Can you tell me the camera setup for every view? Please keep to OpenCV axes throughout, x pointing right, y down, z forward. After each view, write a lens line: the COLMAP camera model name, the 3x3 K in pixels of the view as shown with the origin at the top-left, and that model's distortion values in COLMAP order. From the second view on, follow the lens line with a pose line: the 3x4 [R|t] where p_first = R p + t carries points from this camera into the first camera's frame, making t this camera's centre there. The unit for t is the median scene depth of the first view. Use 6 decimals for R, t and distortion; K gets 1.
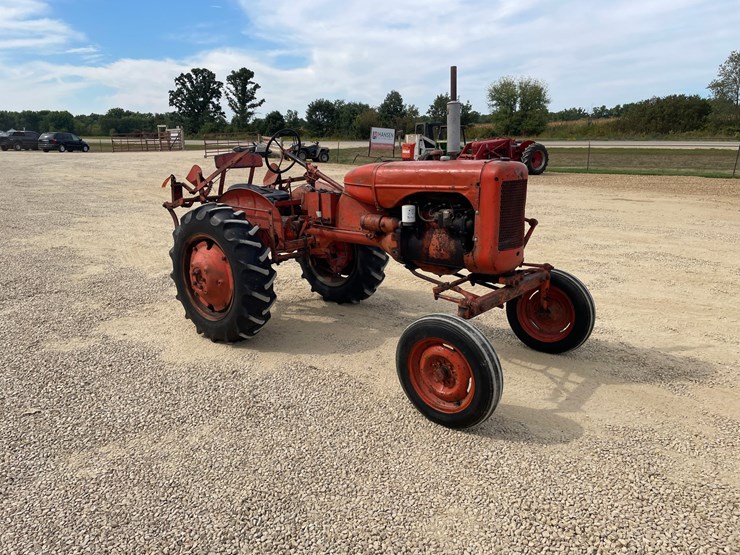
lens RADIAL K [[558.8, 0, 336.3], [0, 558.8, 265.0], [0, 0, 1]] dist [0.032565, -0.041290]
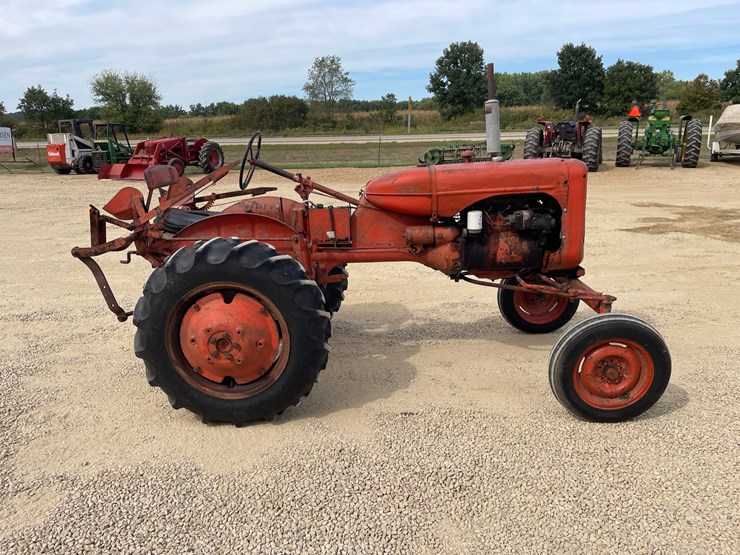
lens RADIAL K [[566.8, 0, 350.4], [0, 566.8, 274.7], [0, 0, 1]] dist [0.069483, -0.093611]
pose [[0.772194, -0.169714, 0.612302, -0.264205], [0.159634, 0.984578, 0.071580, -0.043530], [-0.615007, 0.042471, 0.787377, 0.161773]]
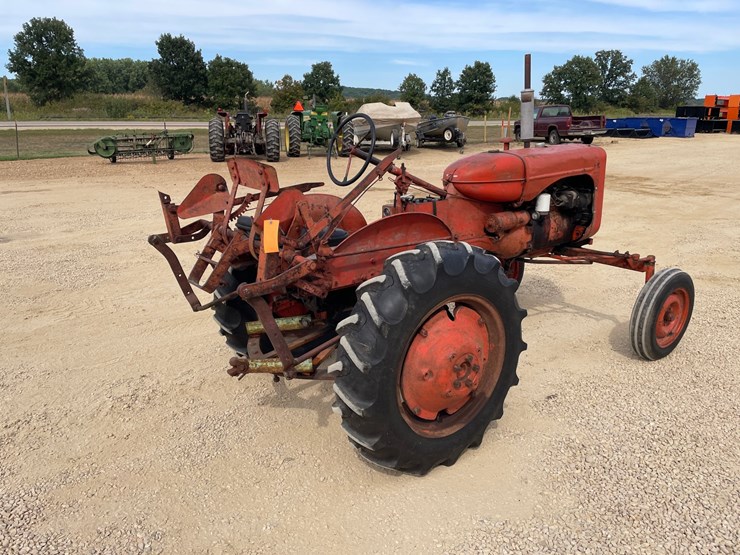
lens RADIAL K [[566.8, 0, 367.4], [0, 566.8, 278.1], [0, 0, 1]] dist [0.069483, -0.093611]
pose [[0.187416, -0.263004, 0.946417, -0.387585], [0.212457, 0.951536, 0.222355, -0.107616], [-0.959029, 0.159400, 0.234210, 0.456108]]
